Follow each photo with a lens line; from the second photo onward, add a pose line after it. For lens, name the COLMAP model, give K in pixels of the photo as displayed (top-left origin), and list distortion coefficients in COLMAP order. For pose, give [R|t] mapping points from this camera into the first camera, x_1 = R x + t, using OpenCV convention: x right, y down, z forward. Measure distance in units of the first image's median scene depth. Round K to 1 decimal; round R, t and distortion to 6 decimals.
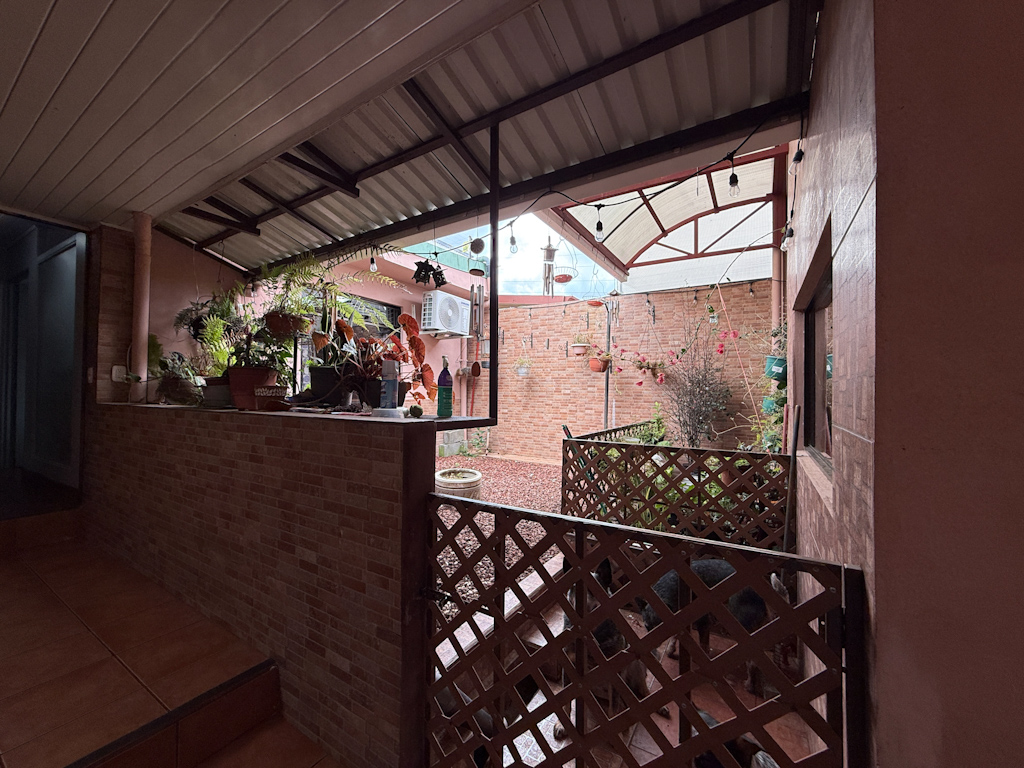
lens RADIAL K [[407.0, 0, 508.9], [0, 407.0, 389.0], [0, 0, 1]] dist [-0.002305, -0.000051]
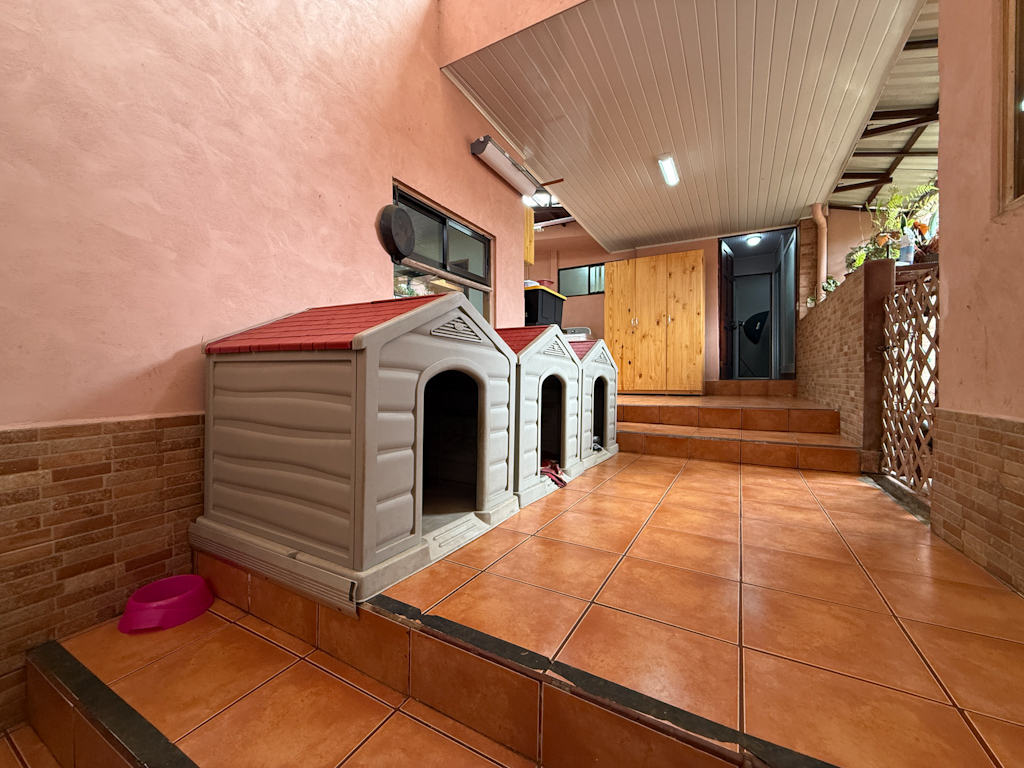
lens RADIAL K [[407.0, 0, 511.1], [0, 407.0, 378.9], [0, 0, 1]] dist [-0.002305, -0.000051]
pose [[0.051554, -0.001742, -0.998669, 0.698647], [0.020623, 0.999787, -0.000679, 0.263226], [0.998457, -0.020560, 0.051579, -0.365221]]
